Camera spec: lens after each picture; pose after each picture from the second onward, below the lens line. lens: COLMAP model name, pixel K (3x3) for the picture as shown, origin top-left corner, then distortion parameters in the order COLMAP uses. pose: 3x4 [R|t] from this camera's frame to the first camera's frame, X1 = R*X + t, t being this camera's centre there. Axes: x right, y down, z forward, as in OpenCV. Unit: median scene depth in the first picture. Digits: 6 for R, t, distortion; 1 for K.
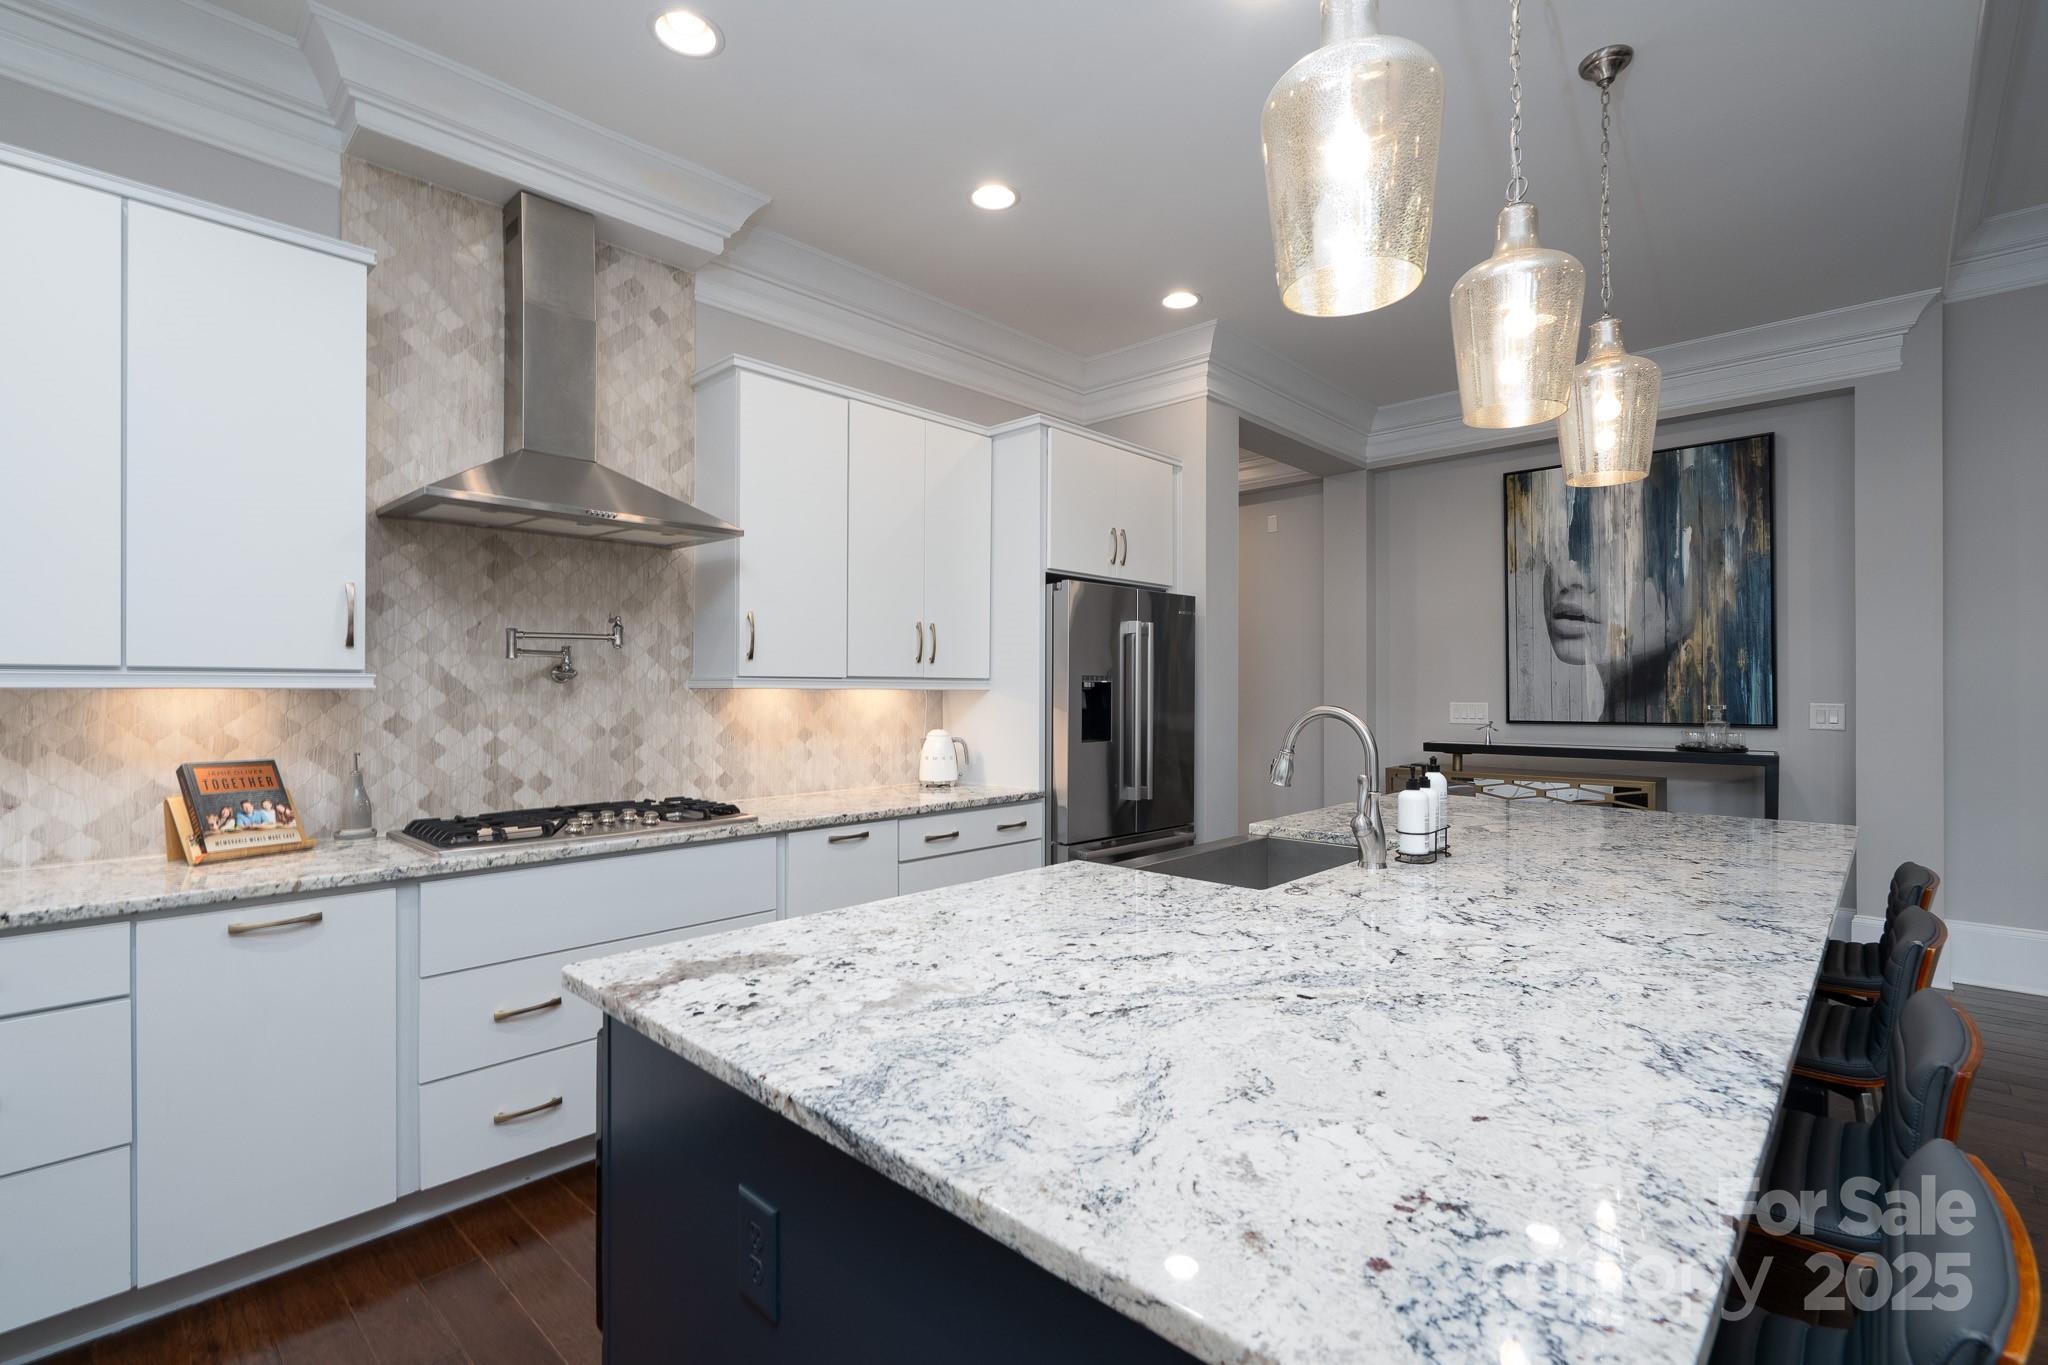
lens RADIAL K [[918.7, 0, 1019.4], [0, 918.7, 690.5], [0, 0, 1]] dist [-0.000504, -0.000056]
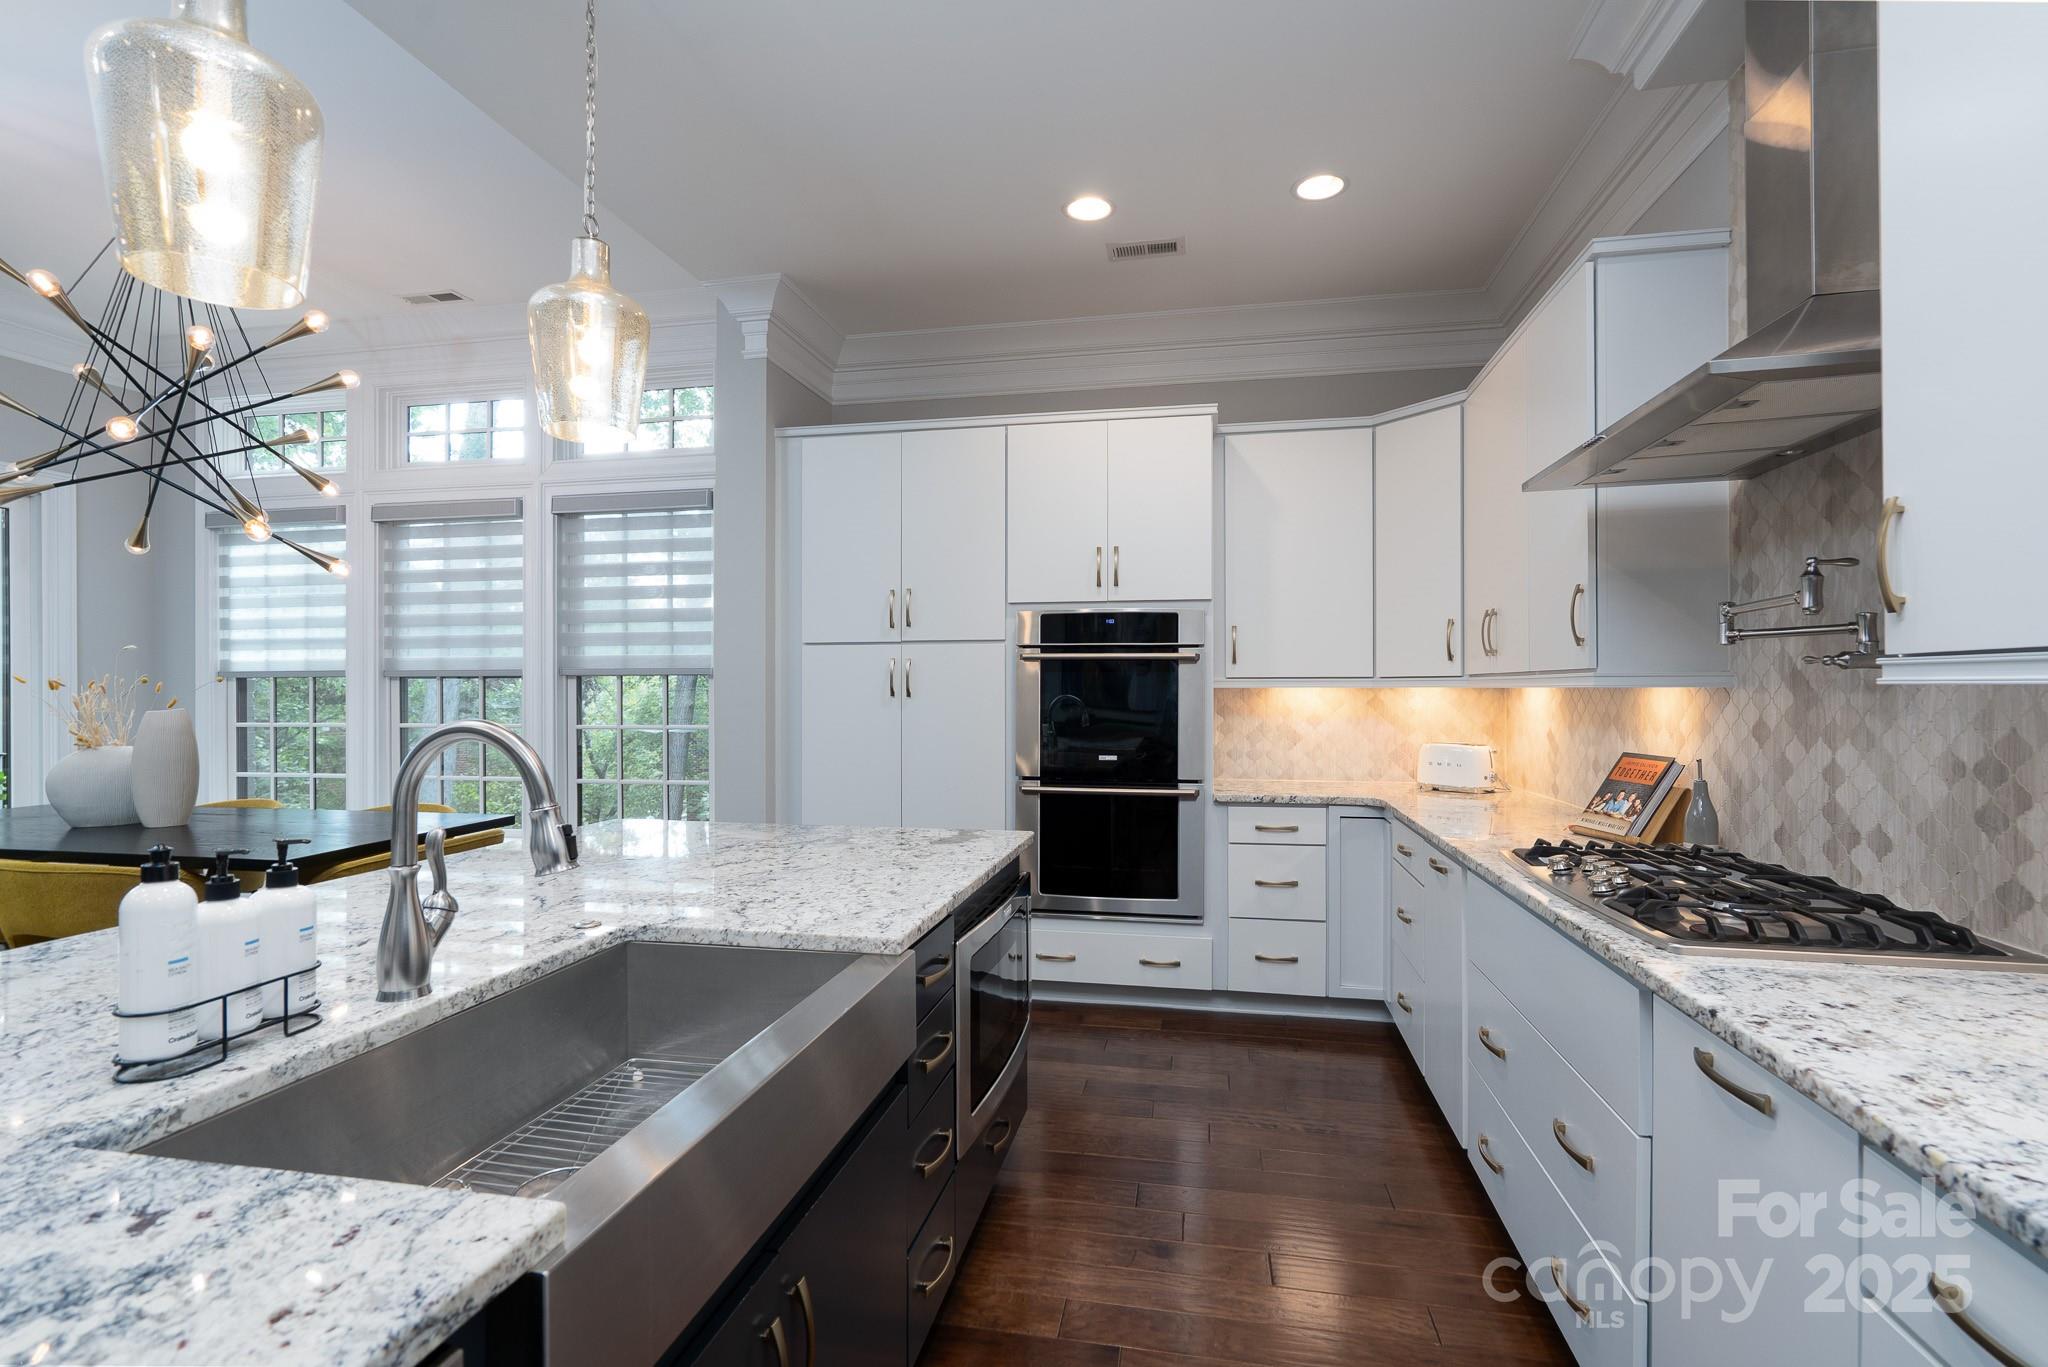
lens RADIAL K [[961.4, 0, 1017.3], [0, 961.4, 686.6], [0, 0, 1]] dist [-0.000843, -0.000251]
pose [[-0.848089, -0.000715, -0.529854, 0.281267], [0.000768, 0.999996, -0.002579, -0.000272], [0.529854, -0.002594, -0.848085, 1.206640]]
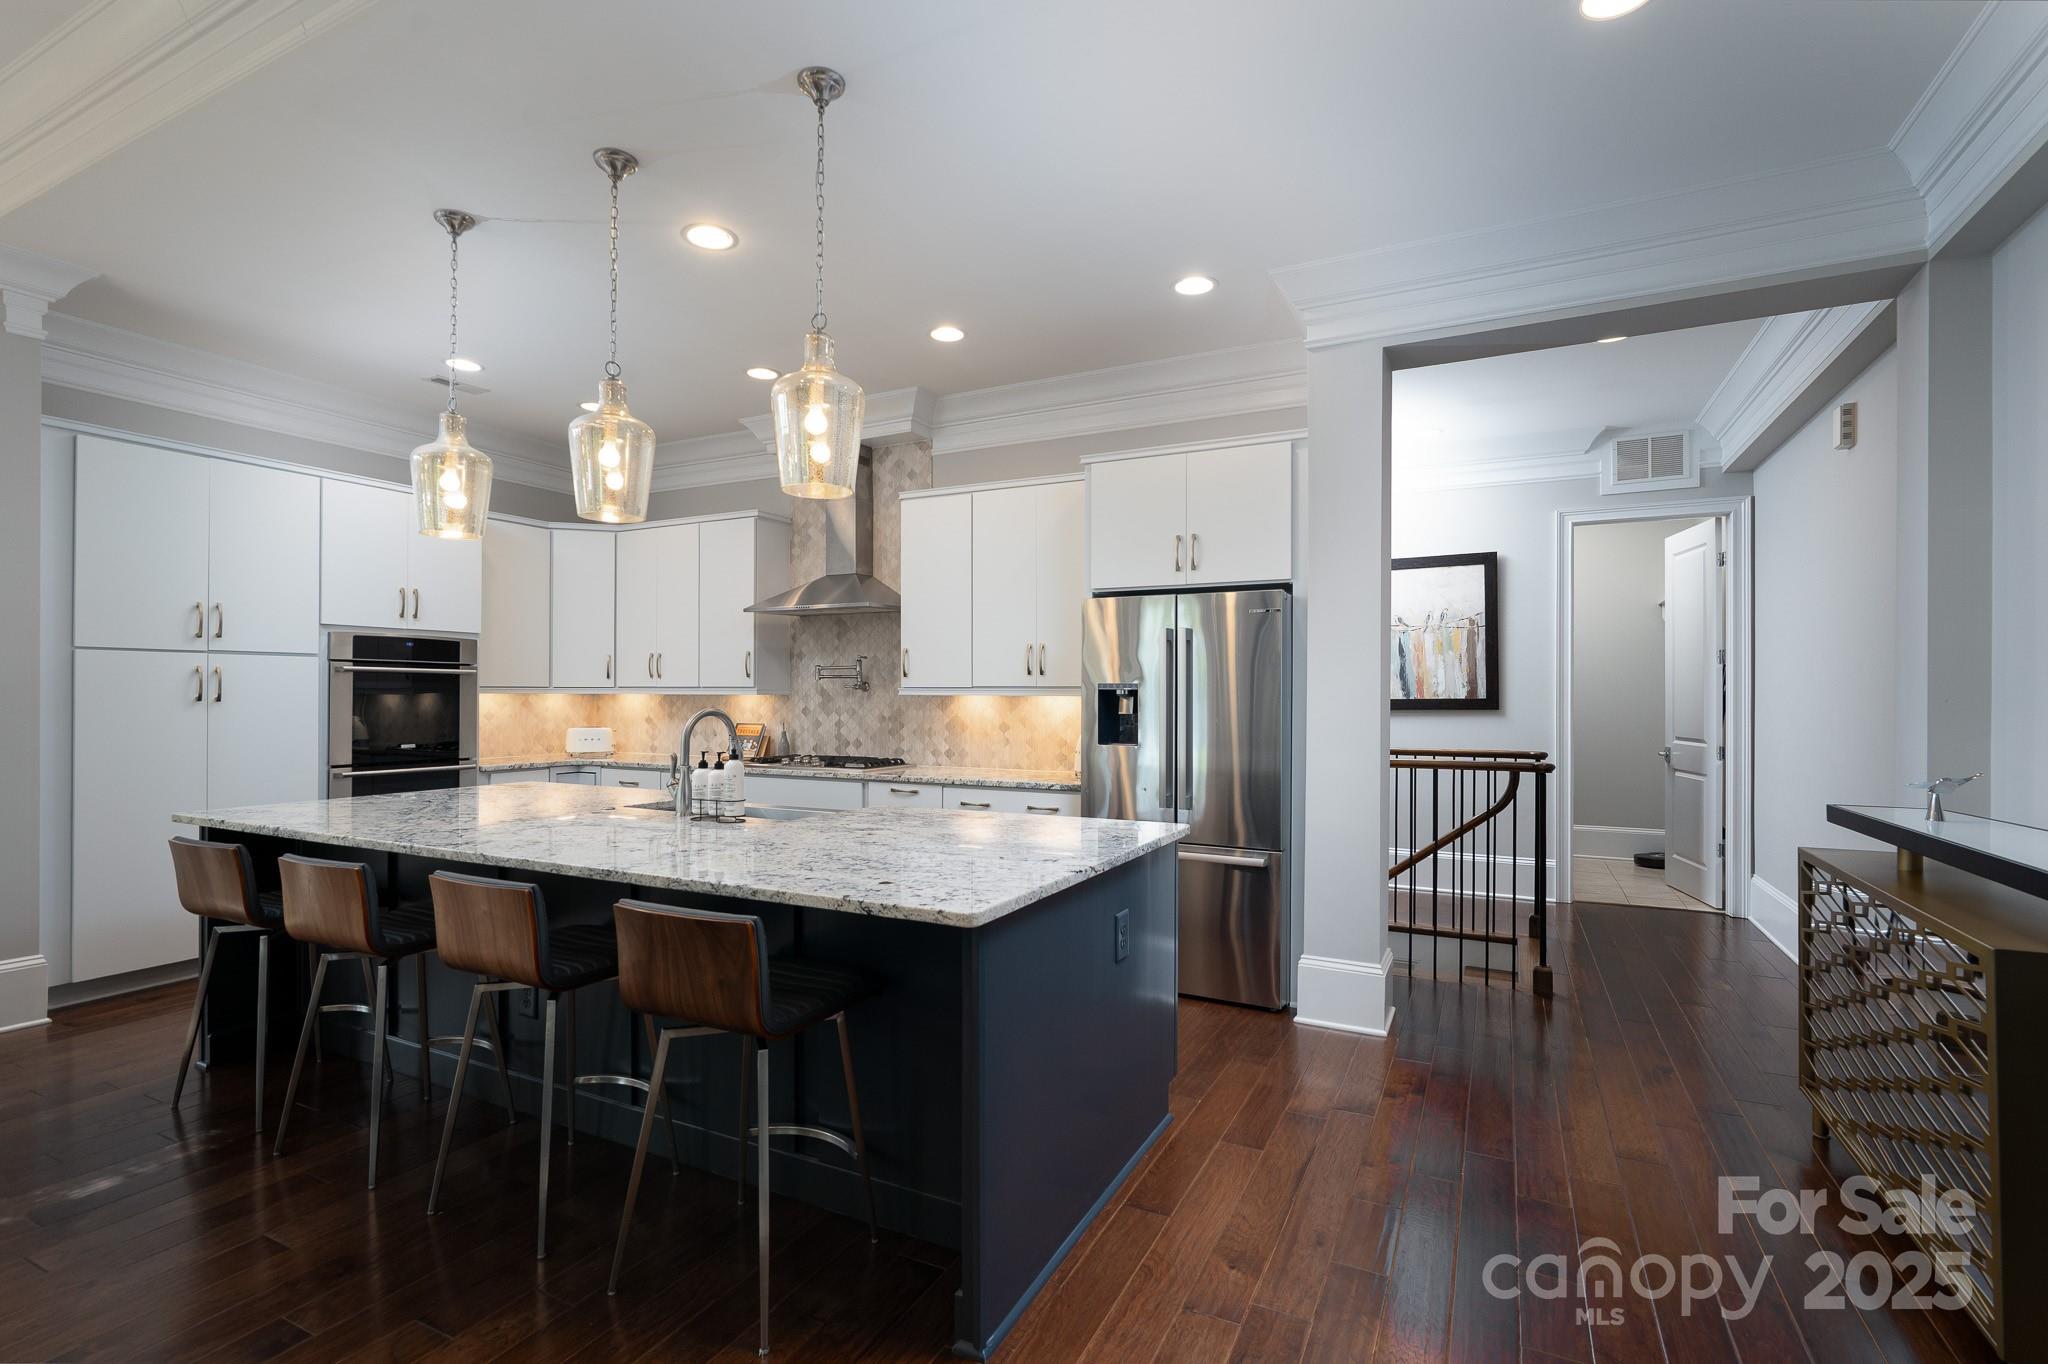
lens RADIAL K [[919.0, 0, 1077.2], [0, 919.0, 686.2], [0, 0, 1]] dist [-0.001983, 0.000148]
pose [[0.327091, -0.006295, -0.944972, 1.402505], [-0.002892, 0.999966, -0.007662, -0.006001], [0.944988, 0.005239, 0.327062, 0.789267]]
